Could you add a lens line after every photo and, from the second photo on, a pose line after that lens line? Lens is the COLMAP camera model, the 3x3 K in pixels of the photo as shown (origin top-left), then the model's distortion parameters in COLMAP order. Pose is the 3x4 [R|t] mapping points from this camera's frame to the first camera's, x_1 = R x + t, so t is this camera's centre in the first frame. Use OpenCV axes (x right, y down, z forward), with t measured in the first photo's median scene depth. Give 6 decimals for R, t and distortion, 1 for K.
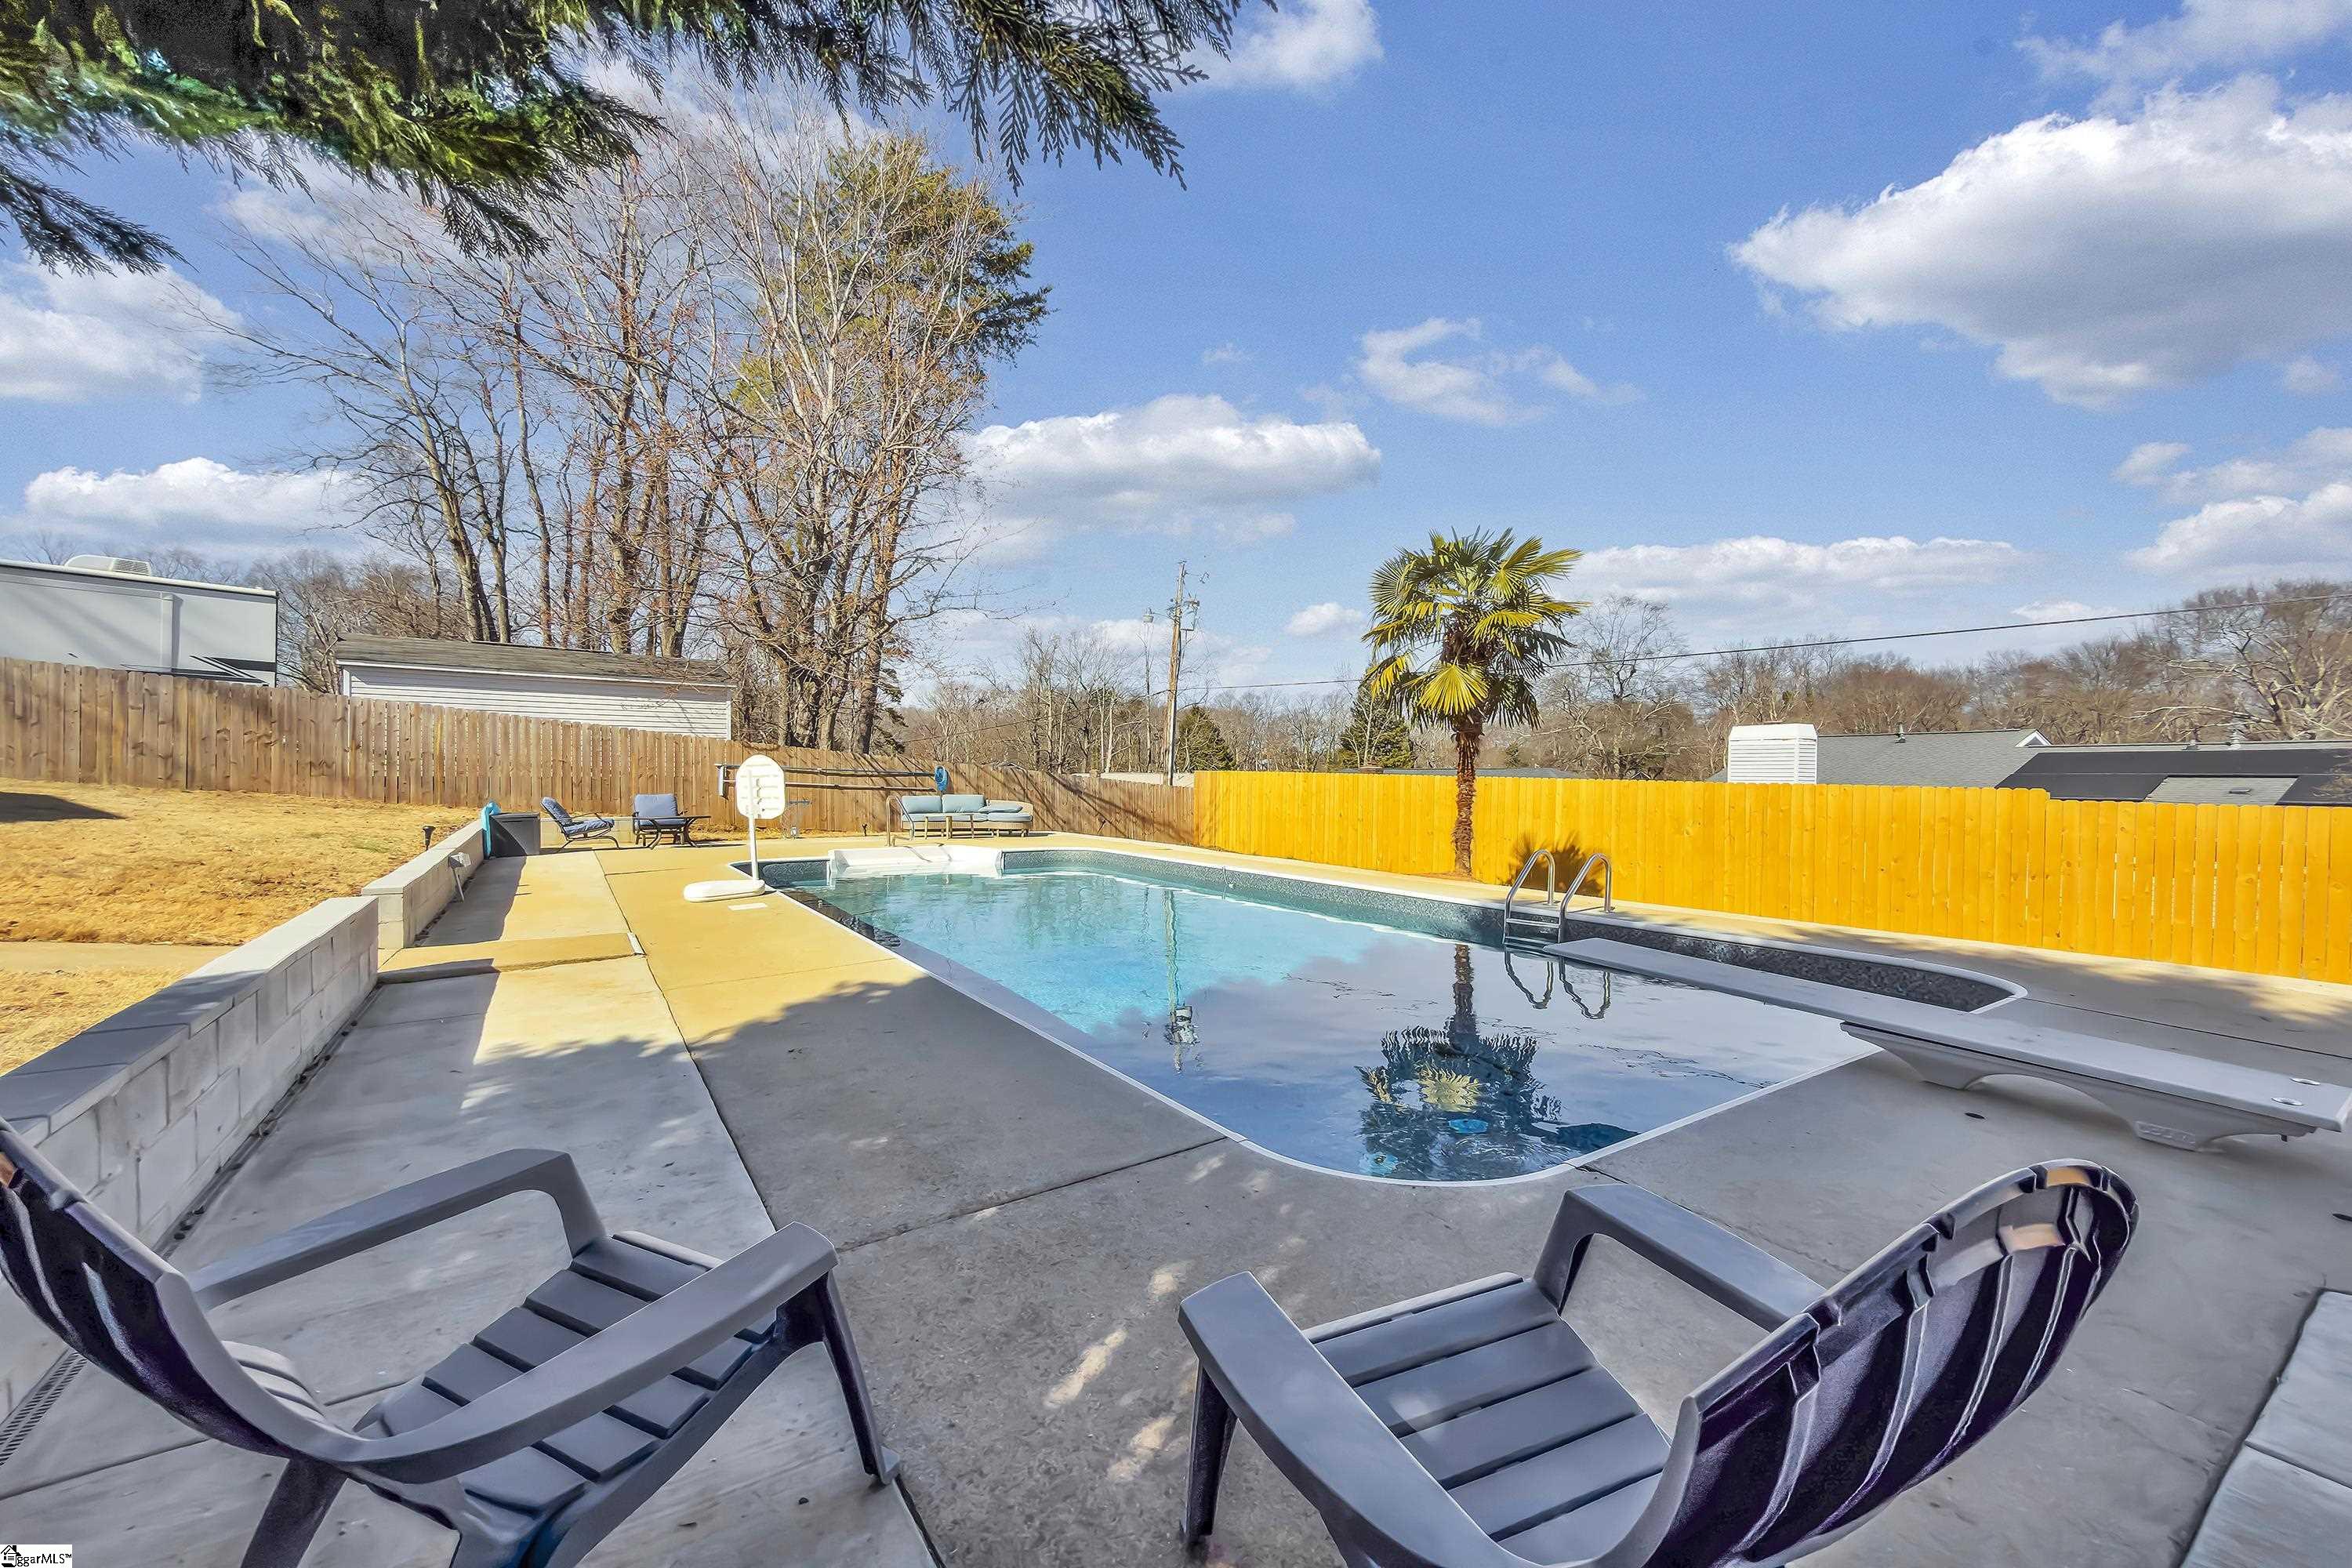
lens RADIAL K [[933.8, 0, 1181.6], [0, 933.8, 777.0], [0, 0, 1]] dist [0.001417, -0.000580]
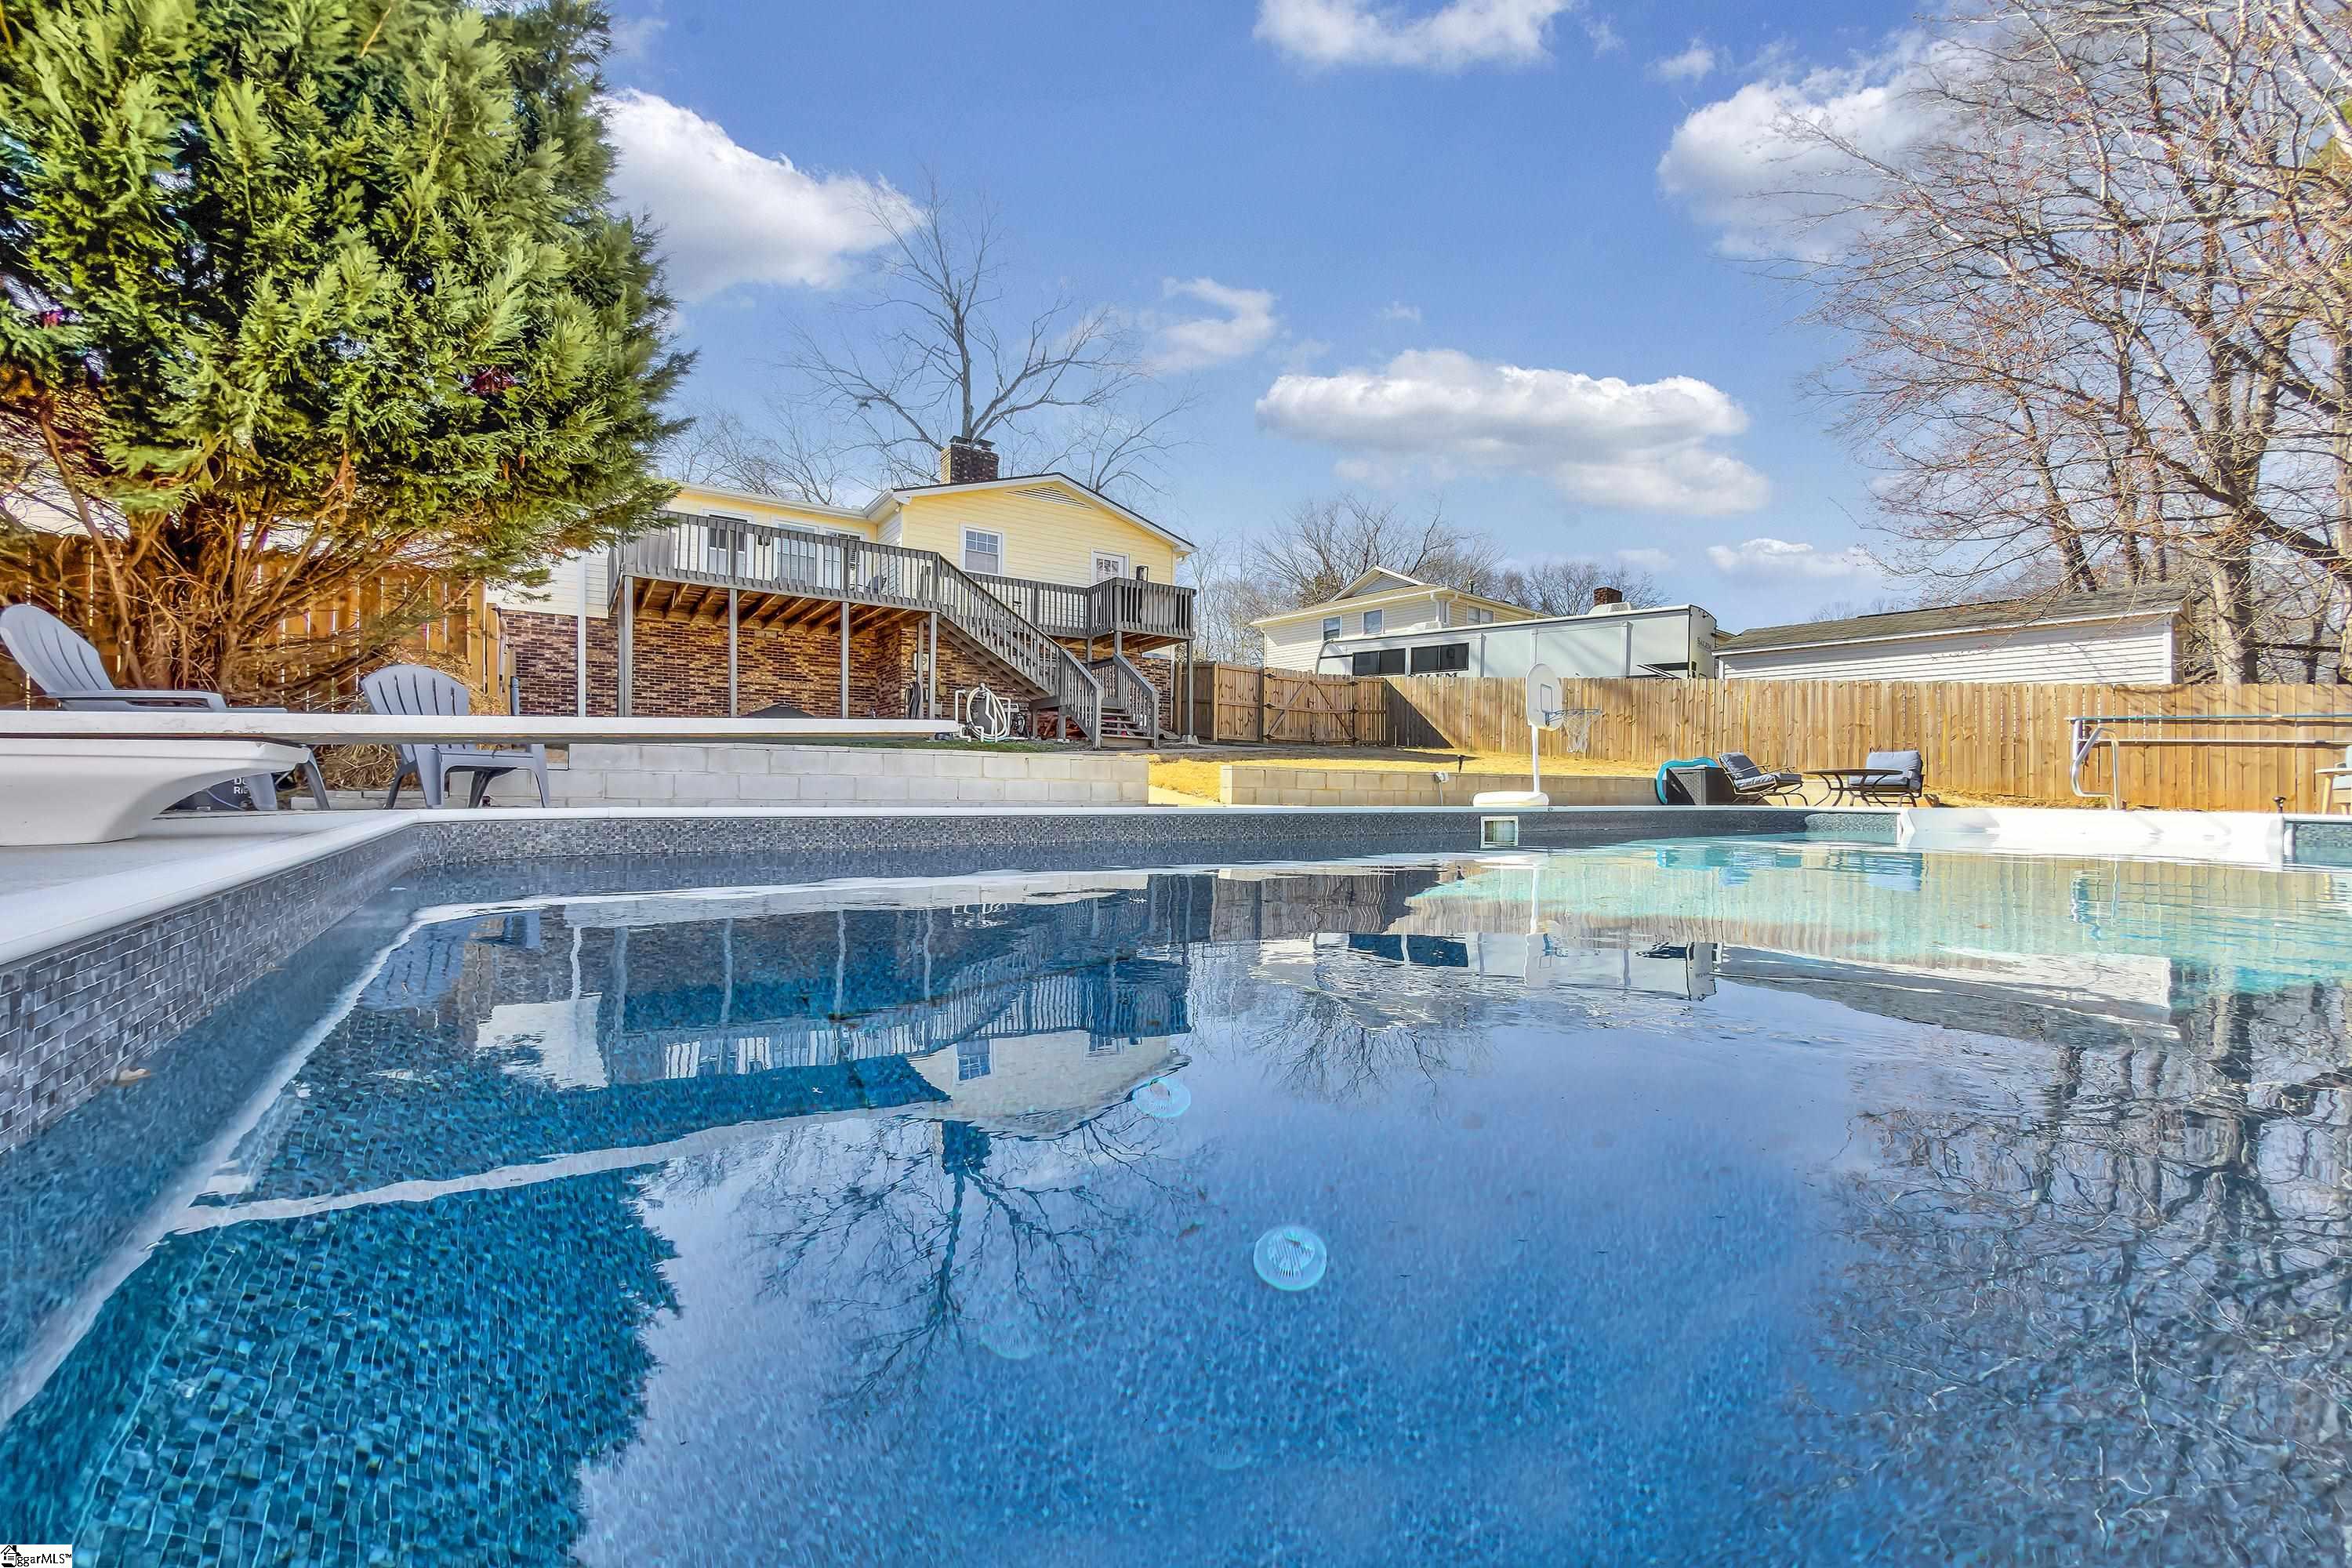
lens RADIAL K [[933.8, 0, 1172.0], [0, 933.8, 786.5], [0, 0, 1]] dist [0.001417, -0.000580]
pose [[0.002182, -0.007731, -0.999968, 0.254415], [-0.010253, 0.999917, -0.007753, 0.056651], [0.999945, 0.010270, 0.002102, 0.303400]]
